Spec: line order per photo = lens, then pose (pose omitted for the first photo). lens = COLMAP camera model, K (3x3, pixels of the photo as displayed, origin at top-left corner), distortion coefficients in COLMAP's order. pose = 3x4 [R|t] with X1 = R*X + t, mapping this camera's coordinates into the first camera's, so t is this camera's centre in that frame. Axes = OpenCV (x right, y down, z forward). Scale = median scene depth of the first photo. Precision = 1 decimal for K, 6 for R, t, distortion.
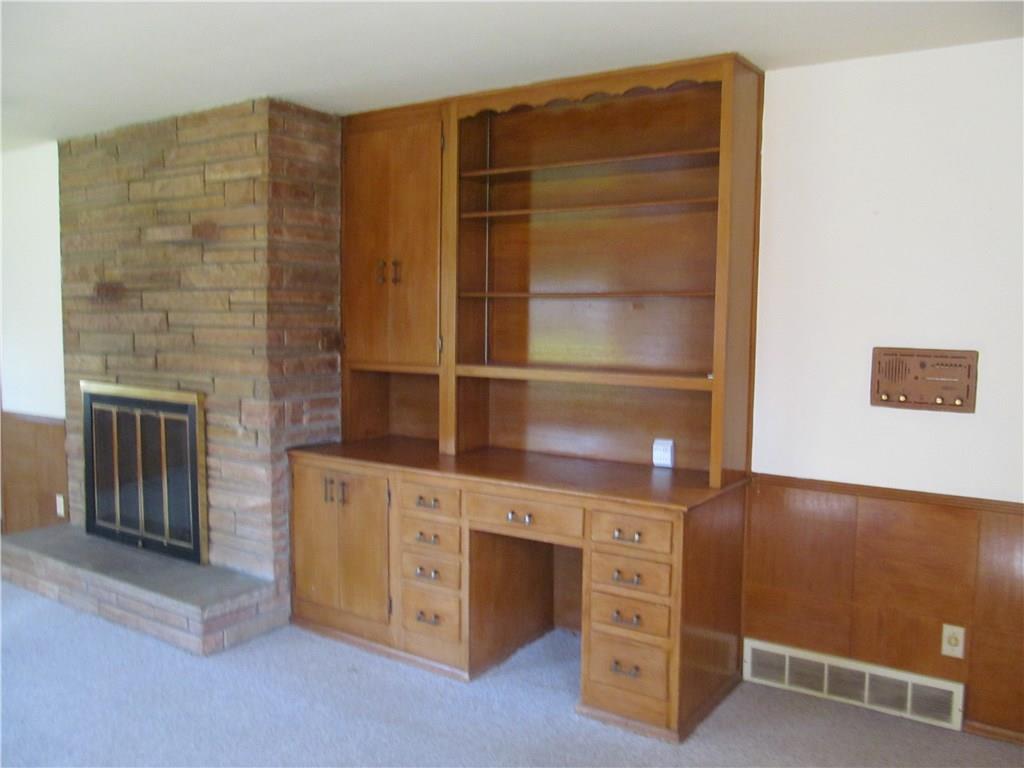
lens RADIAL K [[863.8, 0, 512.0], [0, 863.8, 384.0], [0, 0, 1]] dist [-0.057868, 0.022798]
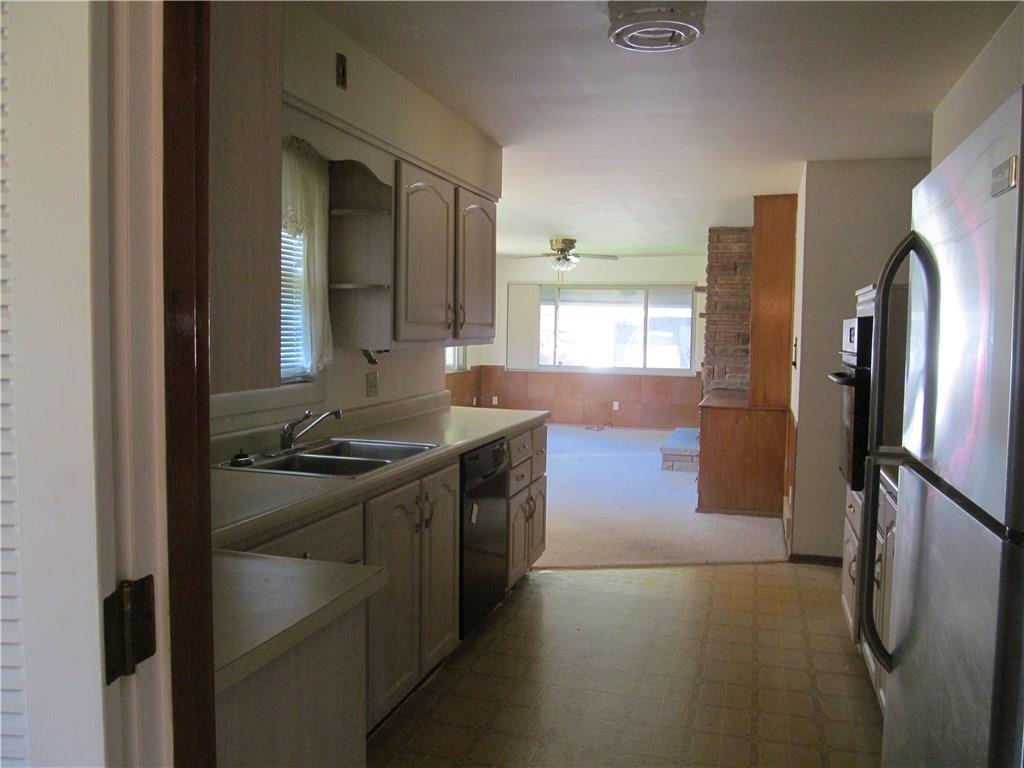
lens RADIAL K [[863.8, 0, 512.0], [0, 863.8, 384.0], [0, 0, 1]] dist [-0.057868, 0.022798]
pose [[0.302955, 0.053190, -0.951519, 1.597810], [-0.088762, 0.995676, 0.027397, 0.049040], [0.948862, 0.076159, 0.306366, -0.127026]]
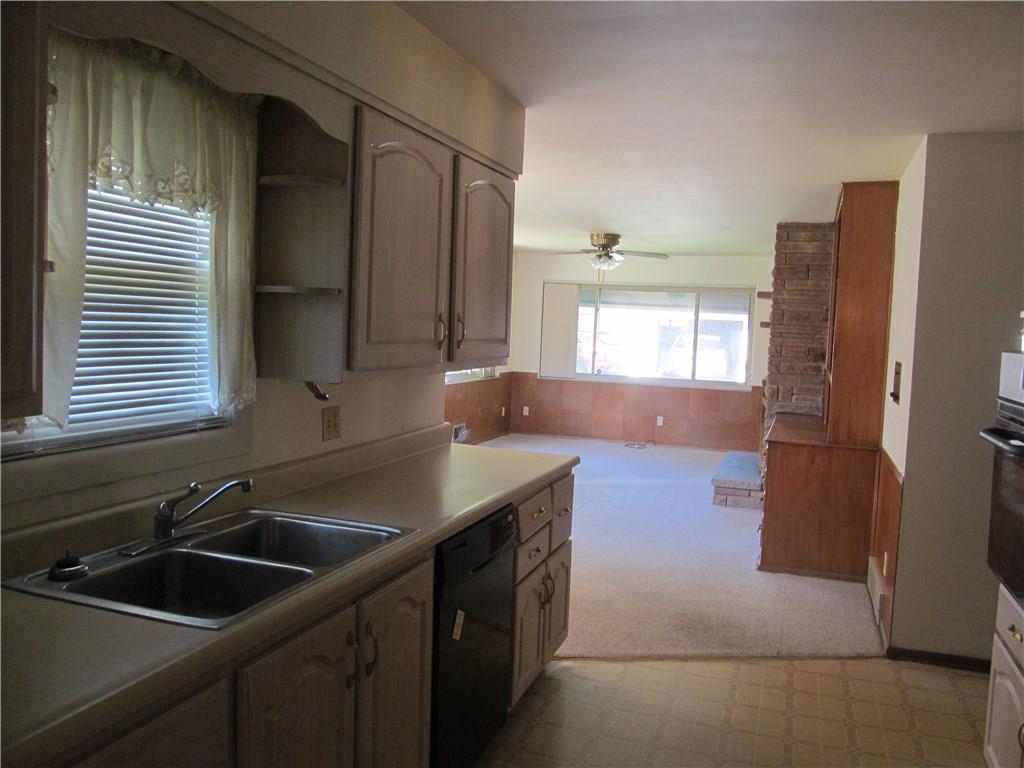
lens RADIAL K [[863.8, 0, 512.0], [0, 863.8, 384.0], [0, 0, 1]] dist [-0.057868, 0.022798]
pose [[0.256350, 0.064860, -0.964405, 1.323853], [-0.113948, 0.992817, 0.036482, 0.013457], [0.959844, 0.100540, 0.261899, -0.018033]]
